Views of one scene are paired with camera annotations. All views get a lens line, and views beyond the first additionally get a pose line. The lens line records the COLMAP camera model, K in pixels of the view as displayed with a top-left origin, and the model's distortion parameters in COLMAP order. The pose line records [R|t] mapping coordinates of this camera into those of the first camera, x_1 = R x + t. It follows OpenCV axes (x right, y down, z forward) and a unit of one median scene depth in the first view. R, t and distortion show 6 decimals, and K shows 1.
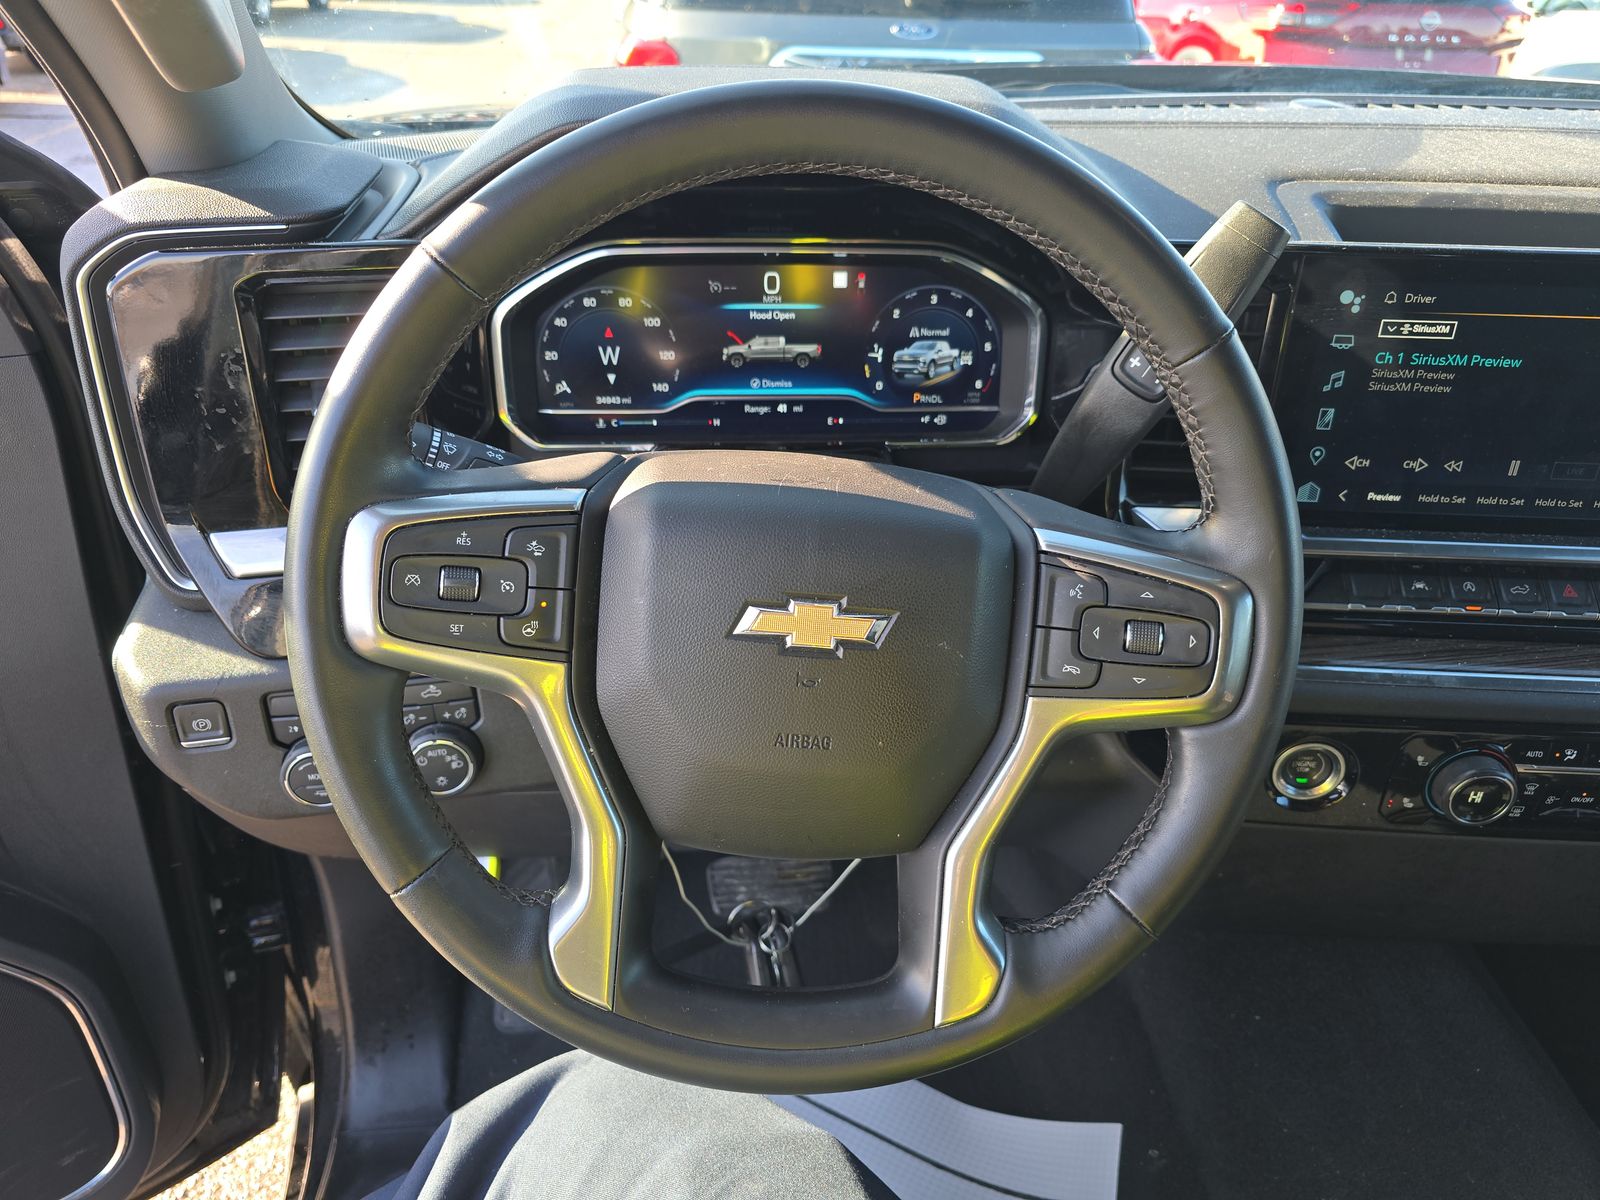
lens RADIAL K [[1071.6, 0, 796.9], [0, 1071.6, 590.5], [0, 0, 1]] dist [0.010806, 0.002030]
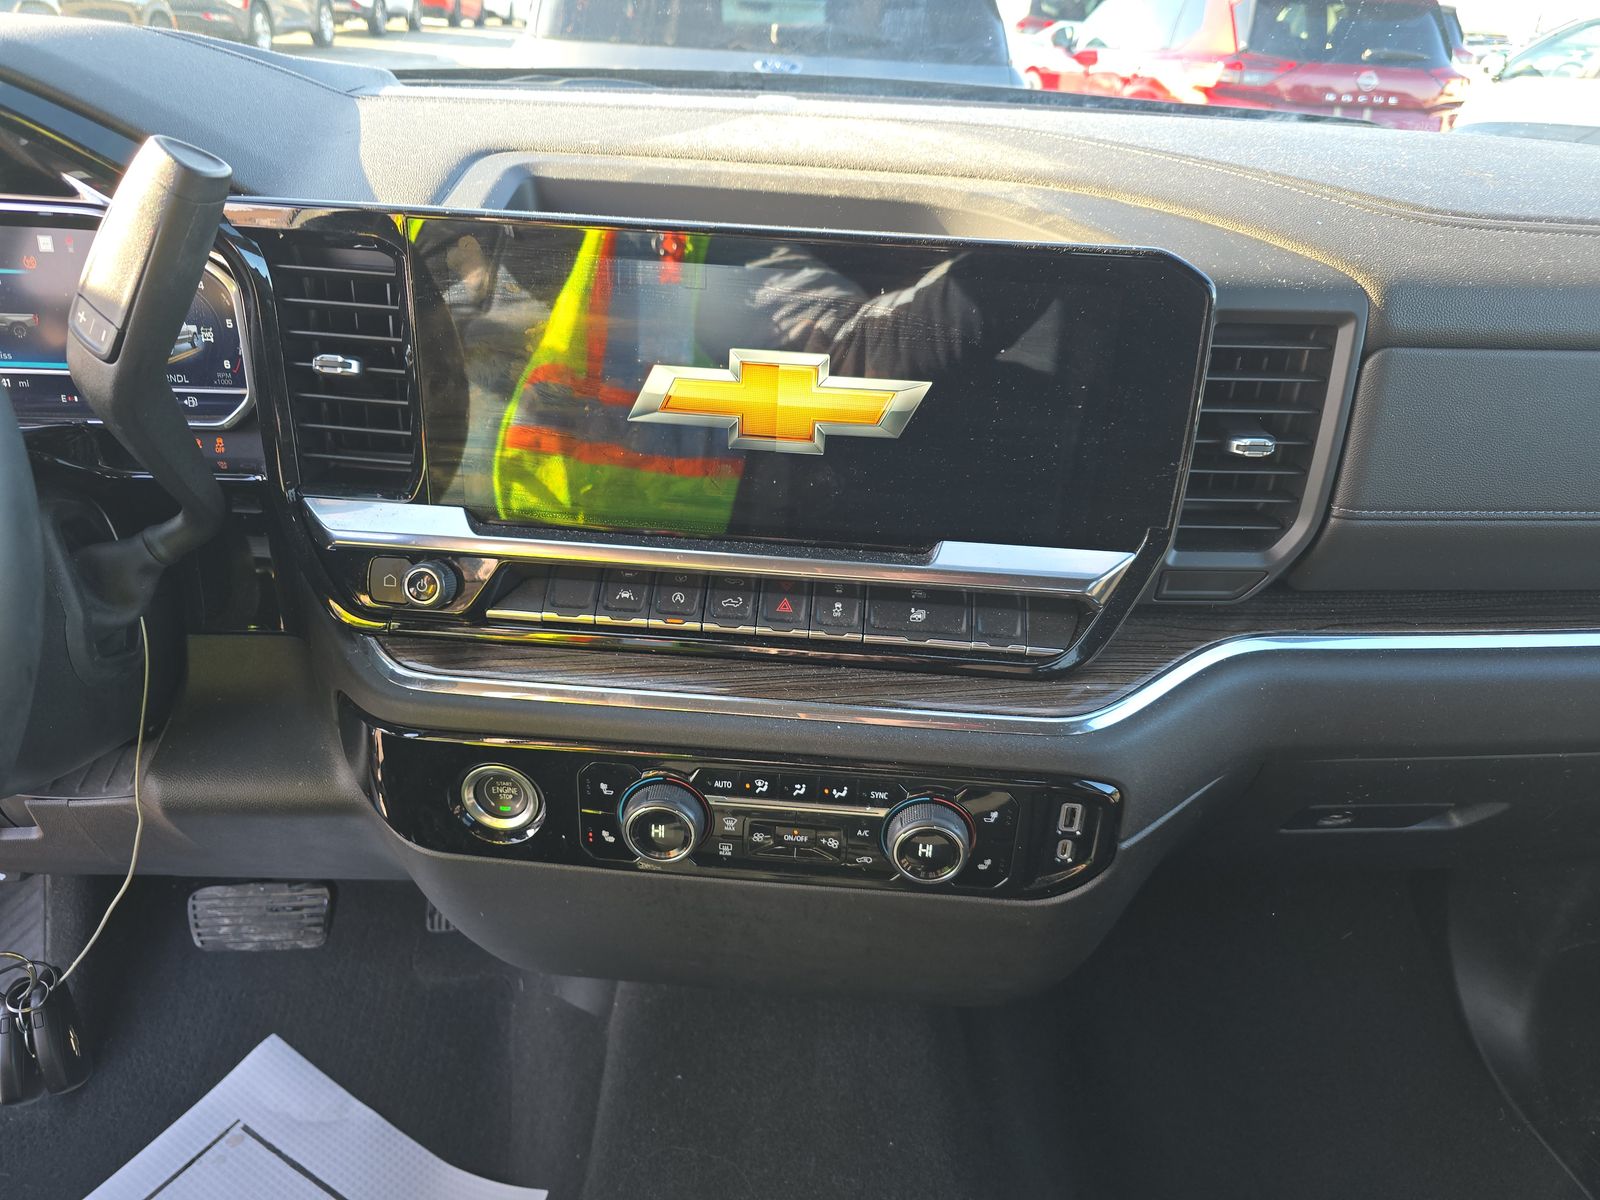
lens RADIAL K [[1076.4, 0, 800.0], [0, 1076.4, 600.0], [0, 0, 1]] dist [0.016262, -0.001798]
pose [[0.999352, 0.033870, -0.012184, 0.687601], [-0.034282, 0.998786, -0.035373, 0.025319], [0.010971, 0.035768, 0.999300, 0.088918]]
